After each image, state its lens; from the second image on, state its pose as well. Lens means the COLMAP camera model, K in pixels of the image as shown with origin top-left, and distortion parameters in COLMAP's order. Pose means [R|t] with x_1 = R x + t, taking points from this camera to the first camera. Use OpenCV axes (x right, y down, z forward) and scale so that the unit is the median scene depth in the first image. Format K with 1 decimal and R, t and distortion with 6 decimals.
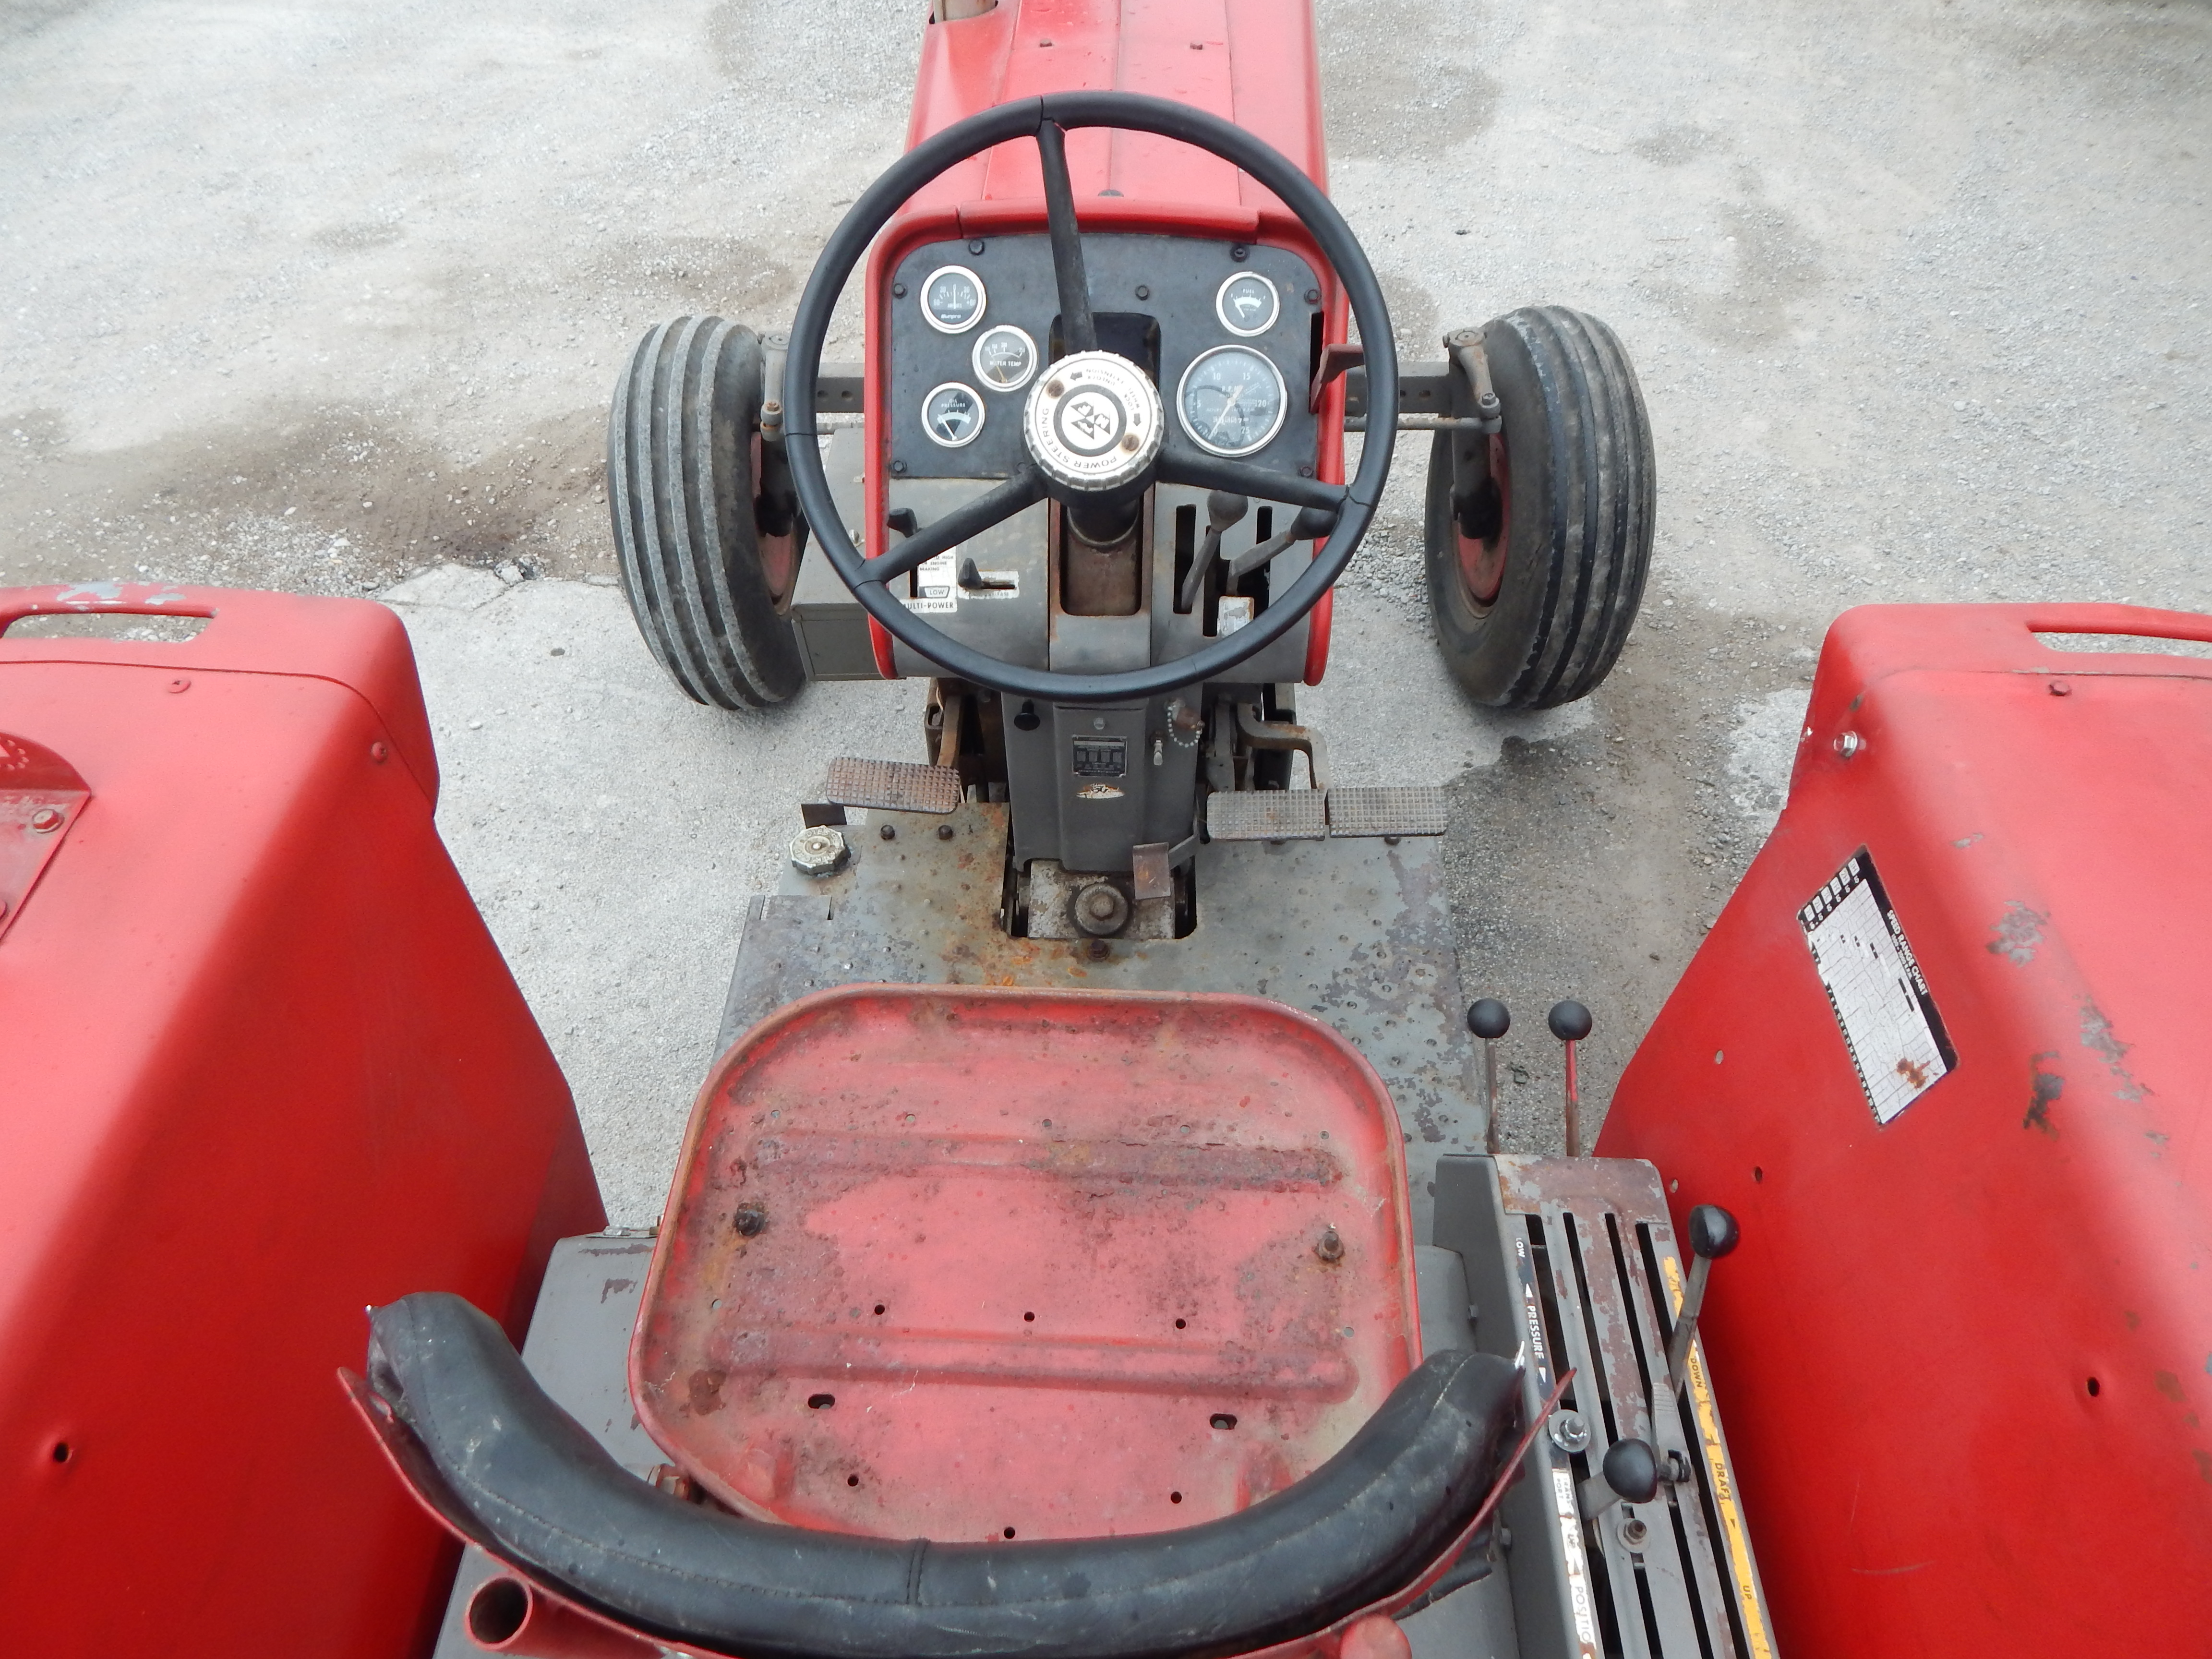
lens RADIAL K [[1457.5, 0, 1106.4], [0, 1457.5, 829.7], [0, 0, 1]] dist [-0.003888, -0.004257]
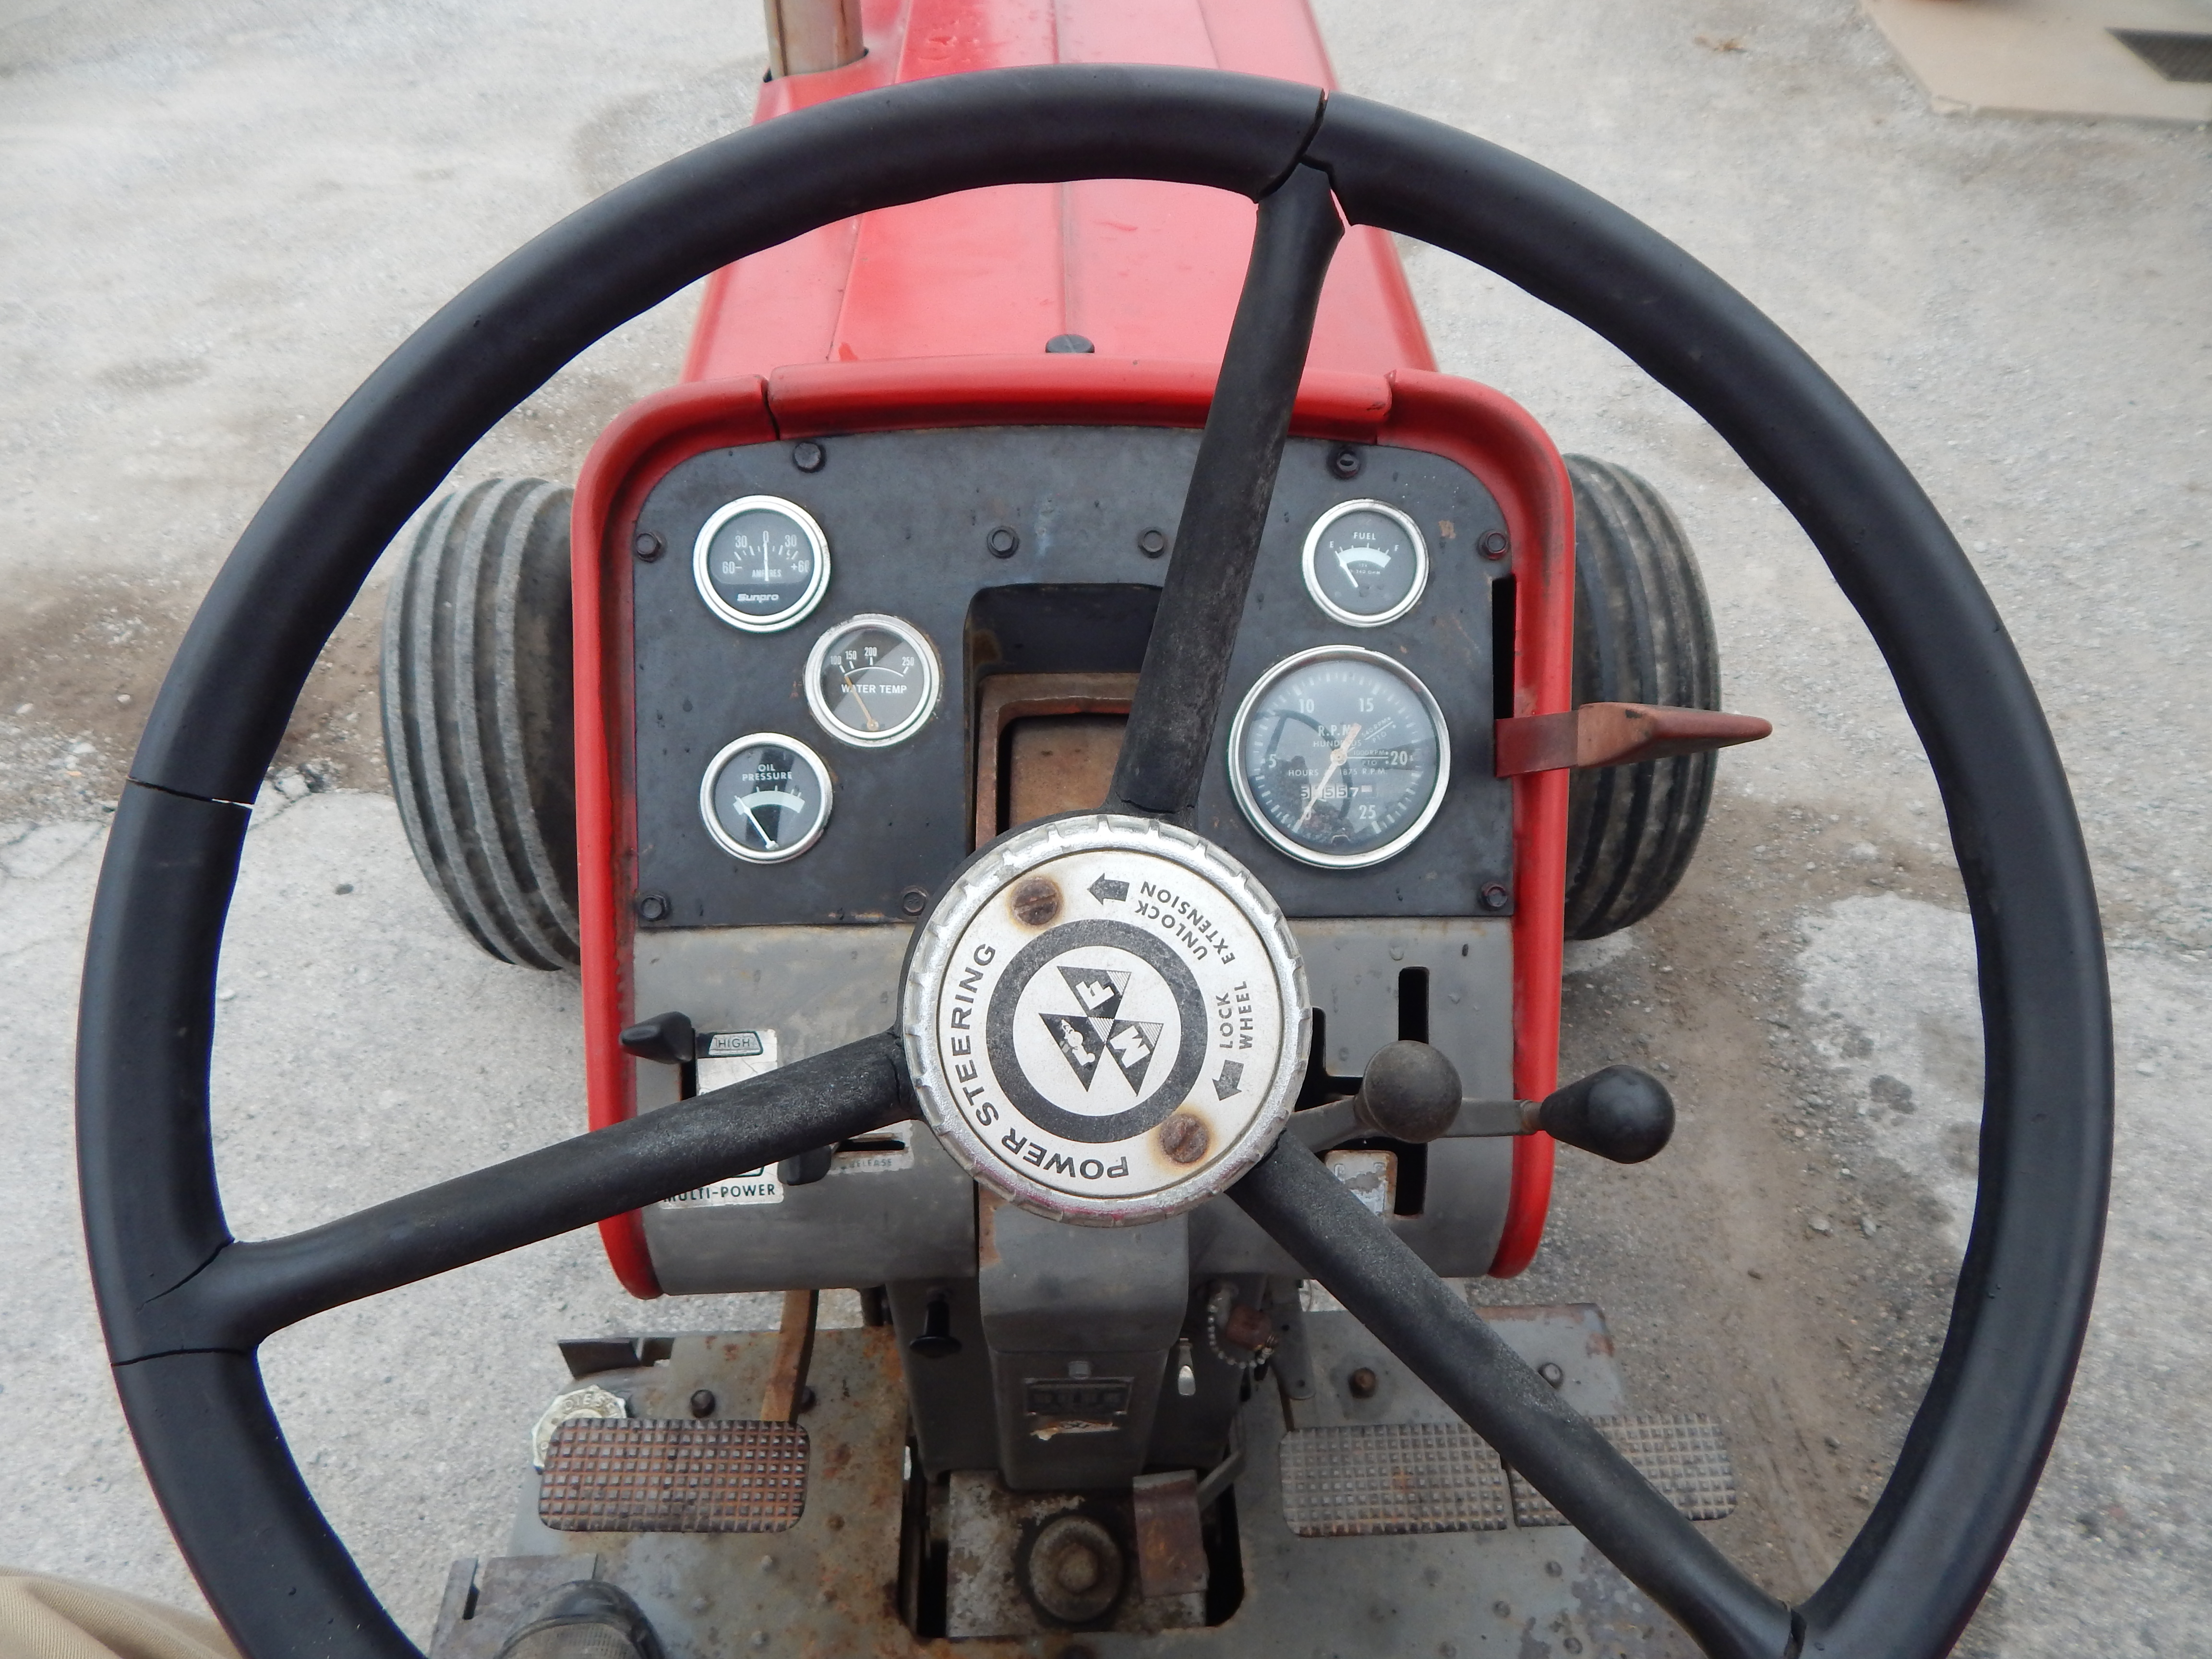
lens RADIAL K [[1457.5, 0, 1104.7], [0, 1457.5, 835.6], [0, 0, 1]] dist [-0.003888, -0.004257]
pose [[0.997956, -0.026669, 0.058067, -0.009087], [0.030645, 0.997167, -0.068696, -0.097224], [-0.056070, 0.070335, 0.995946, 0.212595]]
